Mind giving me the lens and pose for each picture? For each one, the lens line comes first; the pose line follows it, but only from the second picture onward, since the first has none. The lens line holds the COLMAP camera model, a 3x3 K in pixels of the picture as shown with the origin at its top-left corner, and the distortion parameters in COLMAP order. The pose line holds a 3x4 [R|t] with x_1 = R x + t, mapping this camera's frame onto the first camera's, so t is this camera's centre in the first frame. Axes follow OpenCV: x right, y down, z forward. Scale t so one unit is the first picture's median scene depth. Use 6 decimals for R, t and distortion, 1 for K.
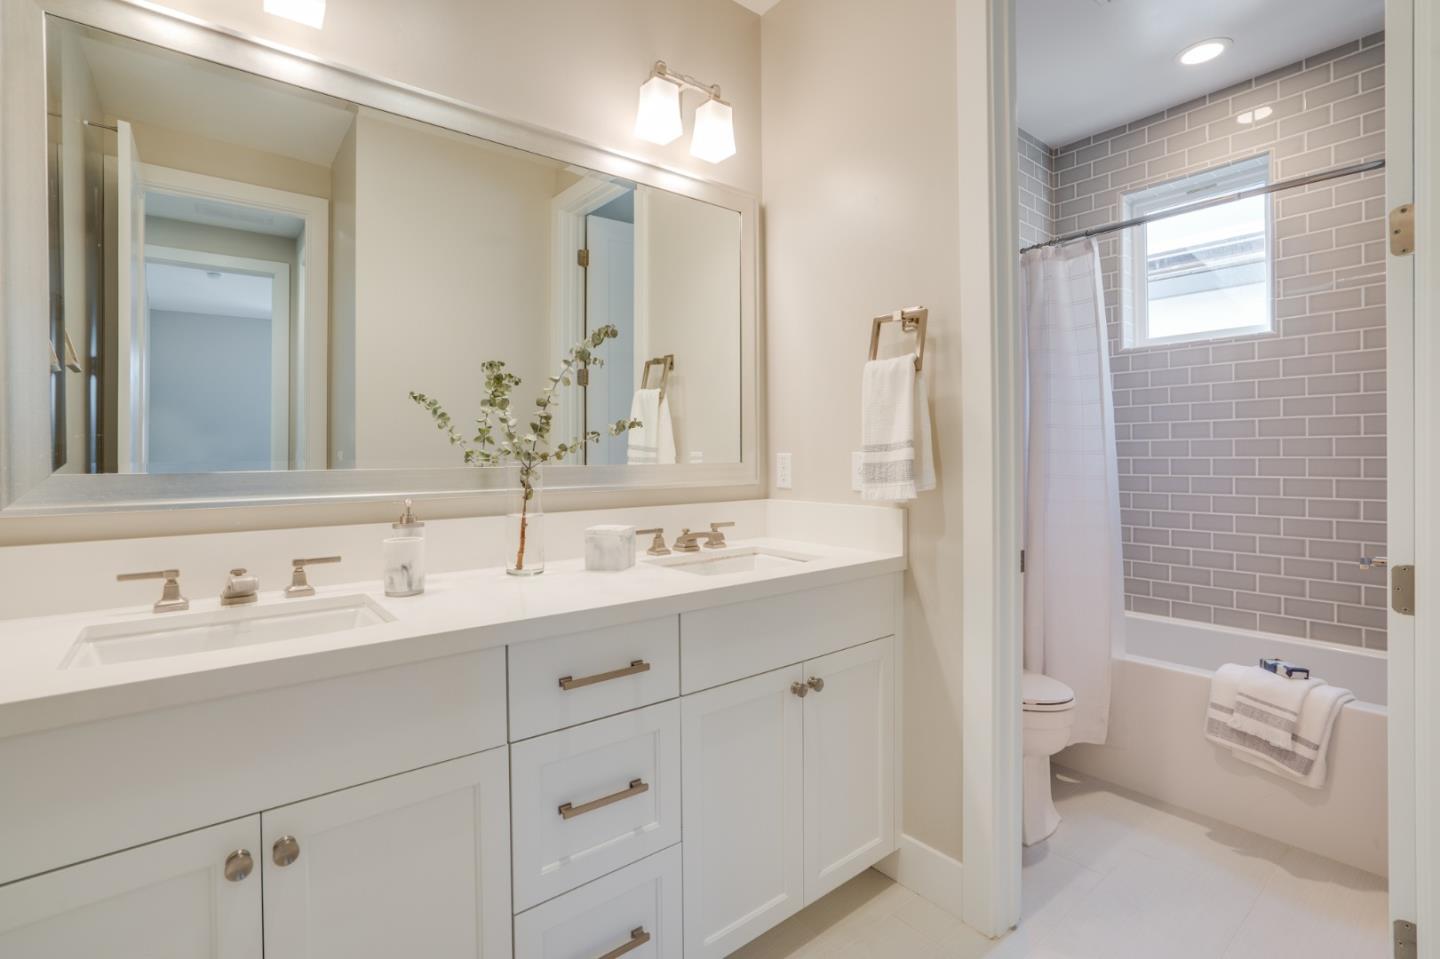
lens RADIAL K [[664.2, 0, 707.0], [0, 664.2, 475.4], [0, 0, 1]] dist [-0.011454, 0.000289]
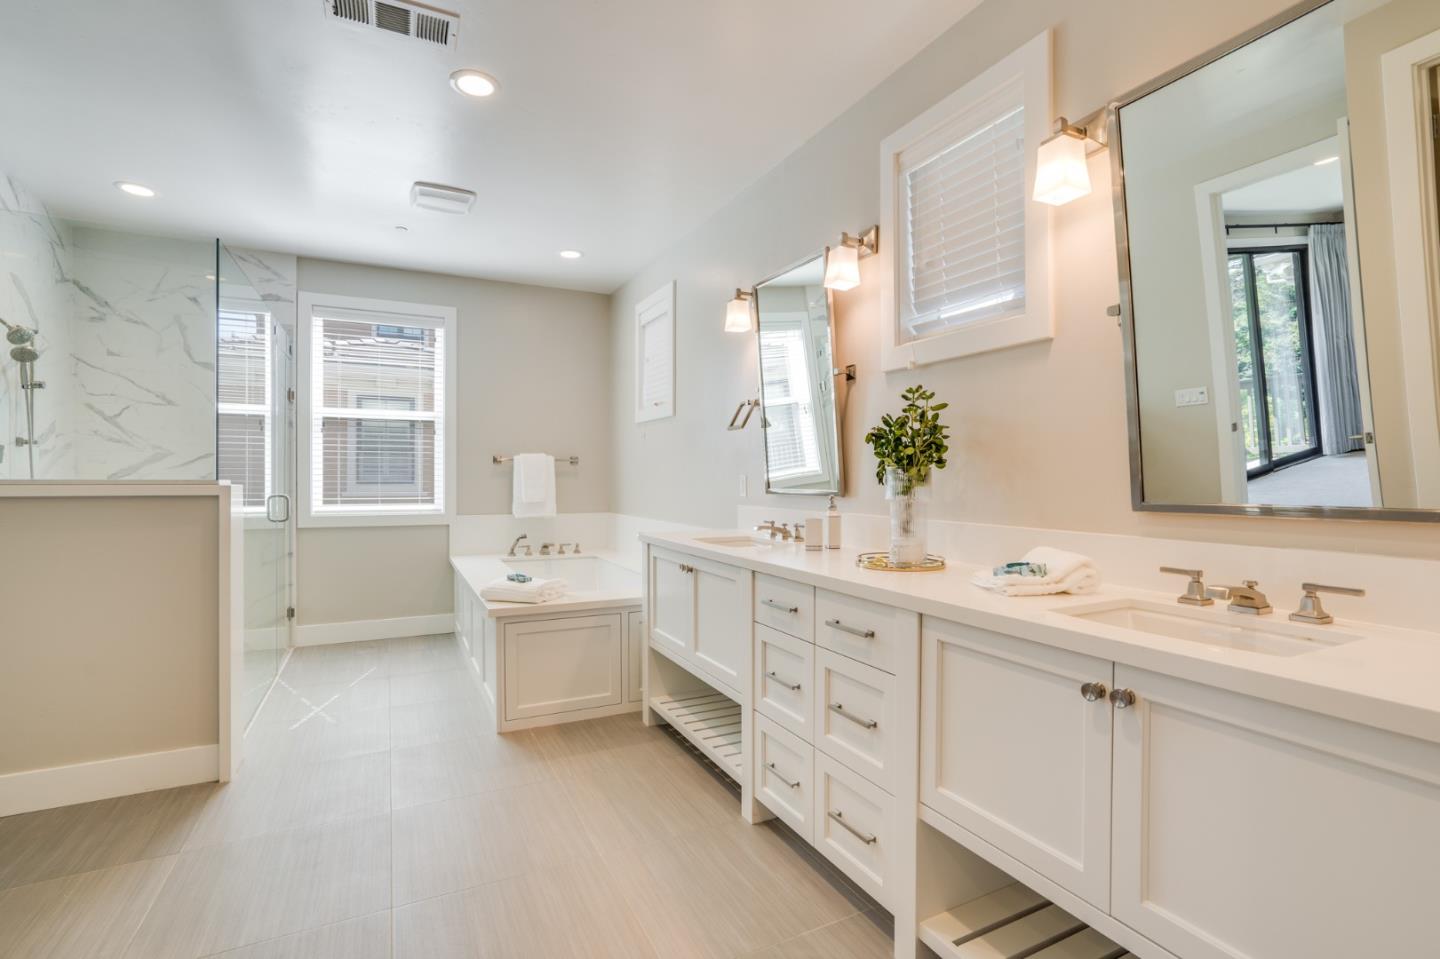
lens RADIAL K [[664.2, 0, 707.0], [0, 664.2, 475.4], [0, 0, 1]] dist [-0.011454, 0.000289]
pose [[-0.202116, 0.005954, -0.979343, 0.979647], [-0.027914, 0.999540, 0.011838, -0.029073], [0.978964, 0.029730, -0.201857, 0.729884]]
